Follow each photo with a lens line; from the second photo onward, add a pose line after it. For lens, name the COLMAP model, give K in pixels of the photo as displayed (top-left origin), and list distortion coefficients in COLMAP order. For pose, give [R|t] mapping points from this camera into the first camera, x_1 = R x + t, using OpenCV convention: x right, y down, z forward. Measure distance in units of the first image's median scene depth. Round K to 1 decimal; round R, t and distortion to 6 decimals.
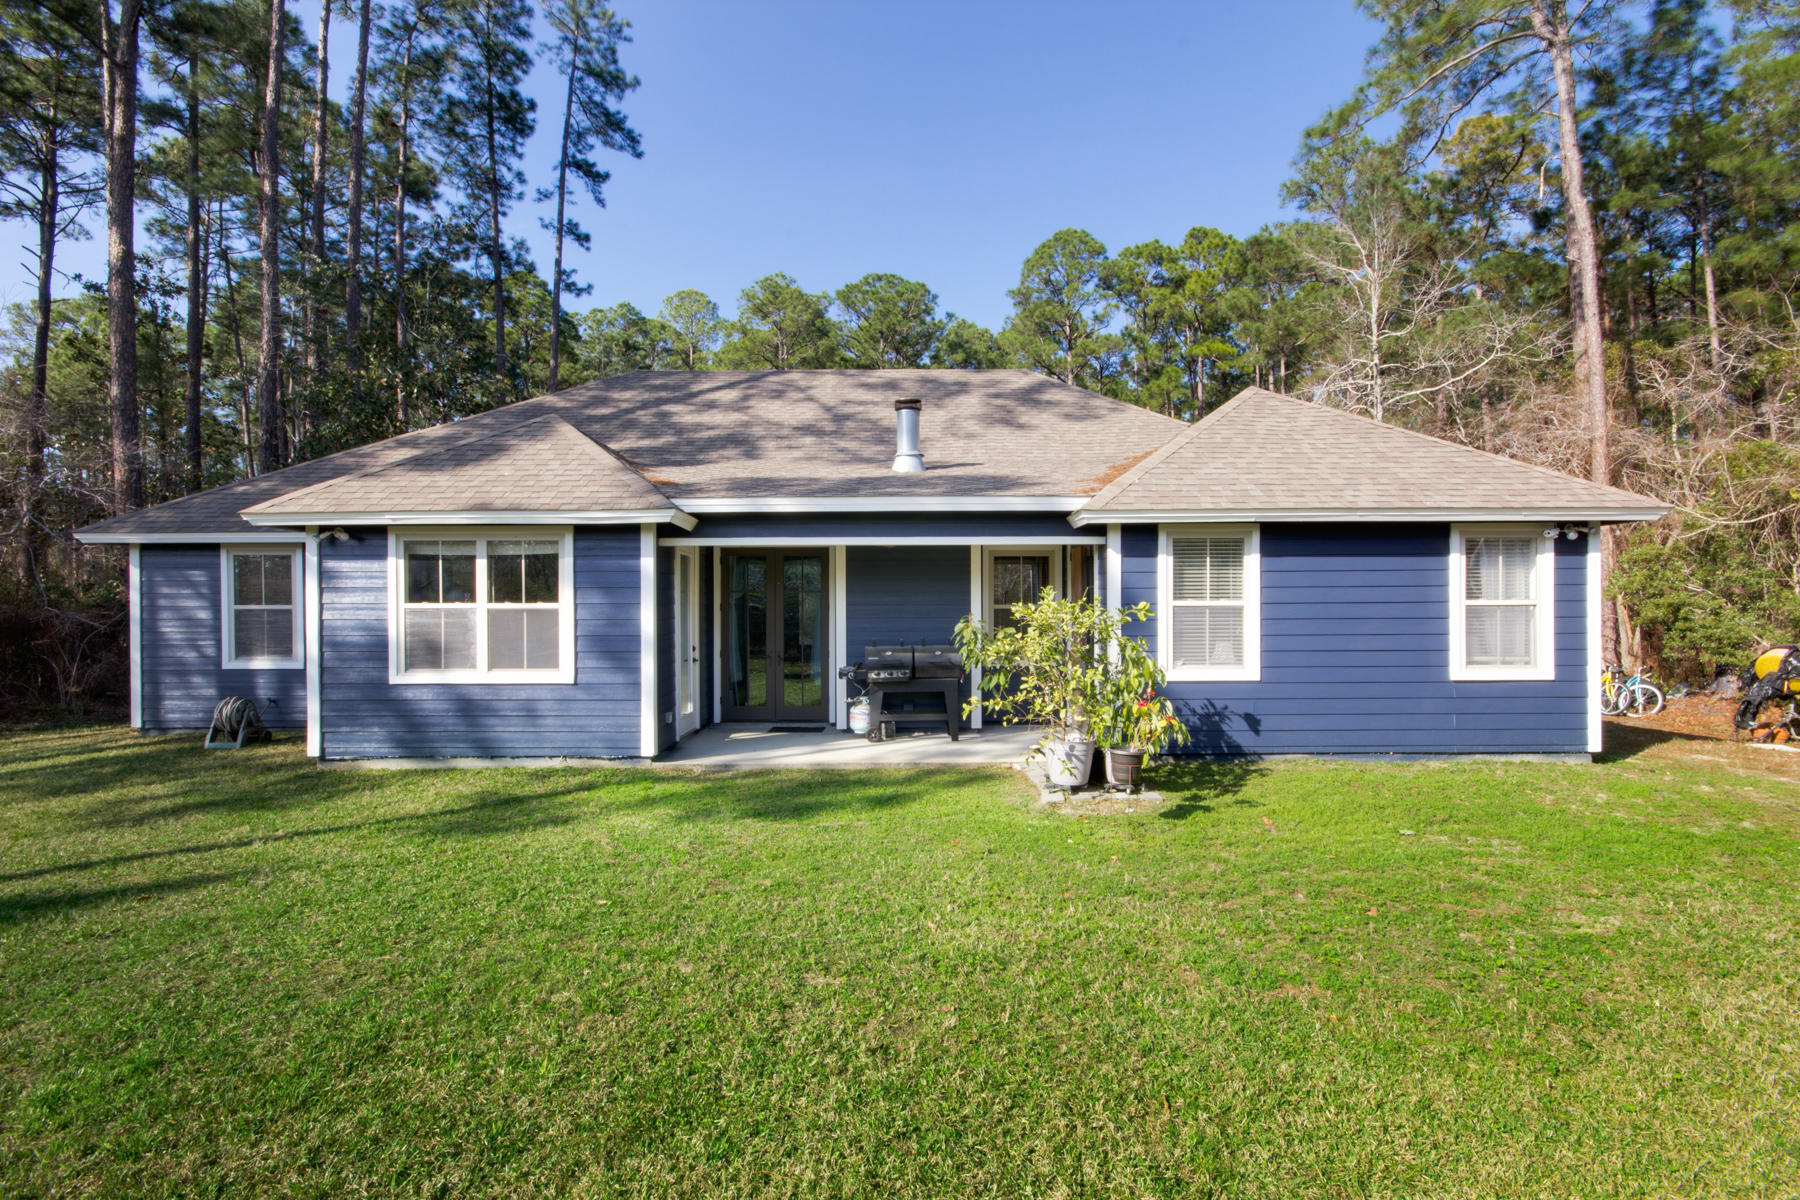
lens RADIAL K [[1165.0, 0, 899.5], [0, 1165.0, 601.2], [0, 0, 1]] dist [0.000701, 0.001574]
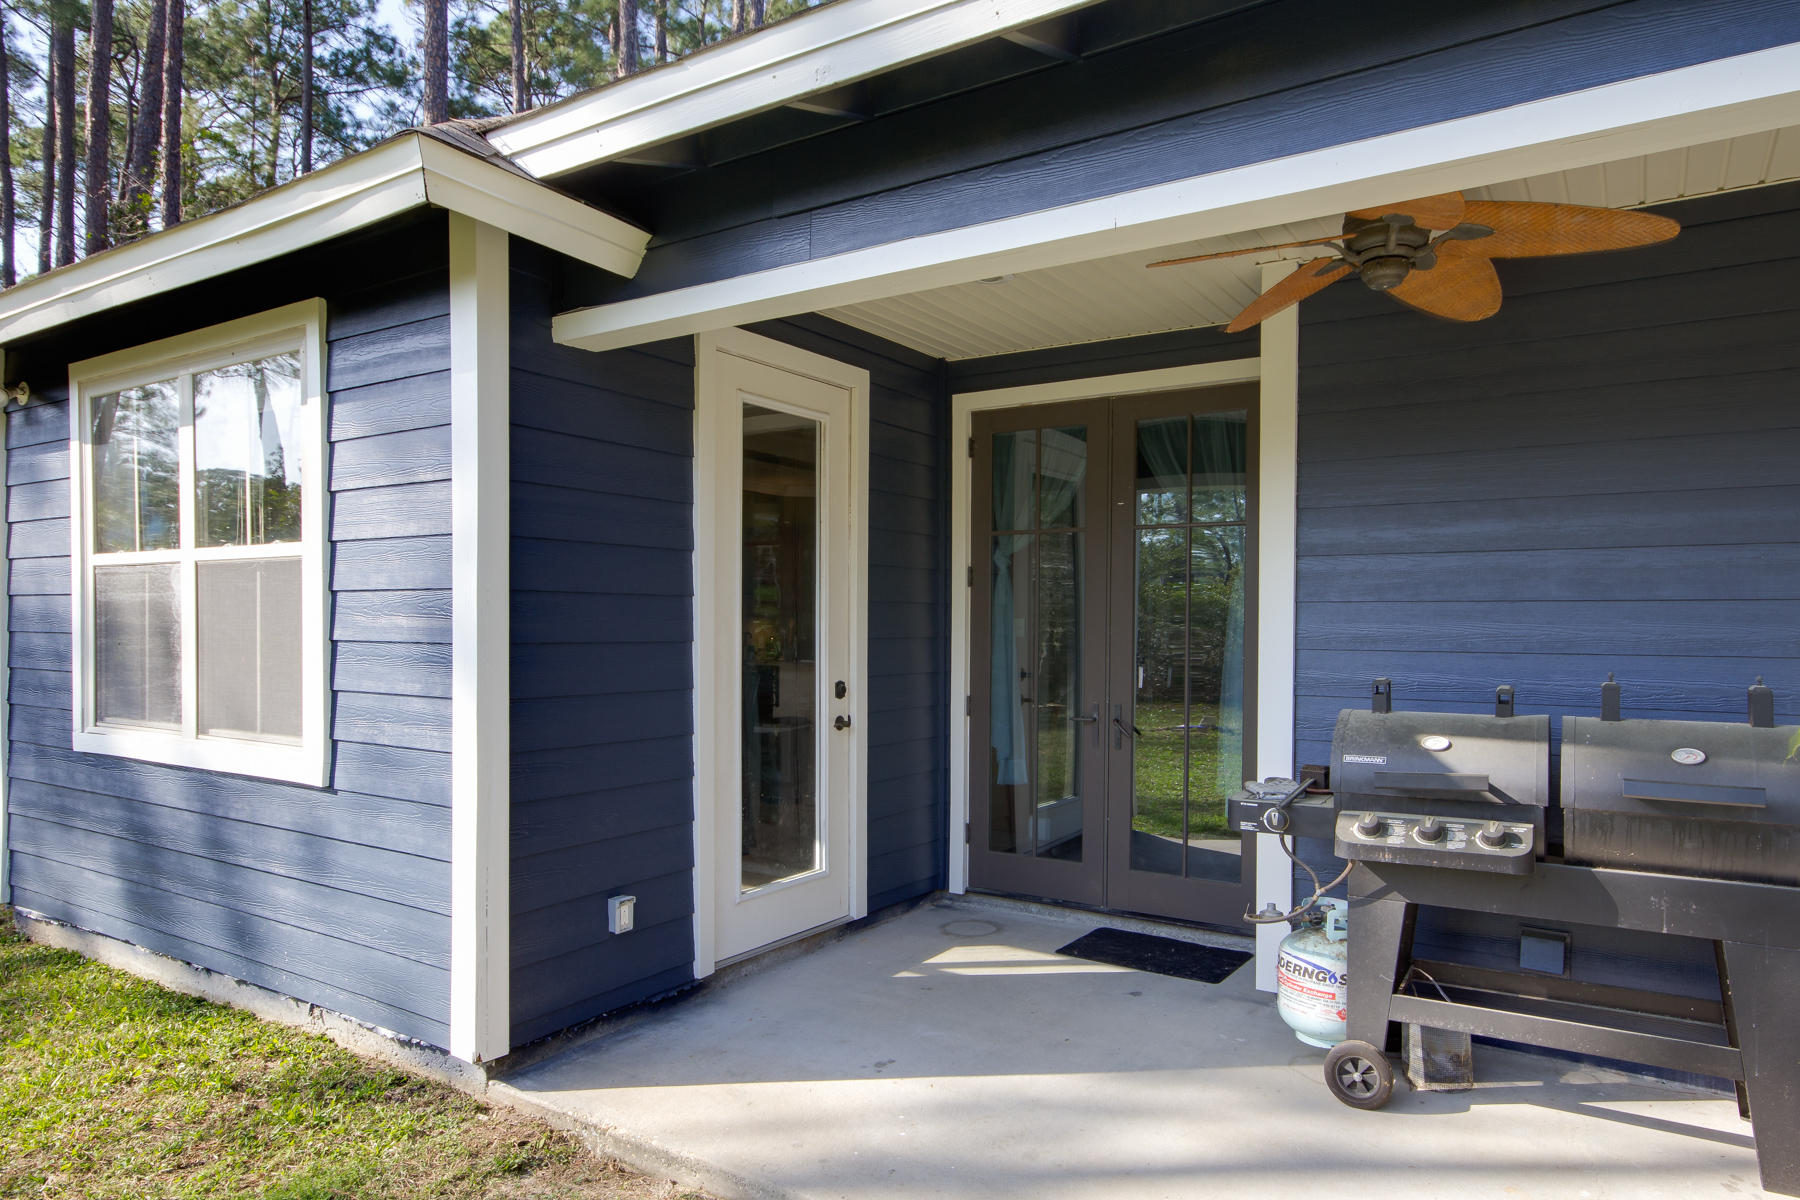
lens RADIAL K [[1164.4, 0, 902.3], [0, 1164.4, 651.8], [0, 0, 1]] dist [0.001619, 0.000758]
pose [[0.833183, 0.020541, -0.552616, 0.033811], [-0.007402, 0.999635, 0.025997, 0.022945], [0.552948, -0.017570, 0.833030, 0.815946]]
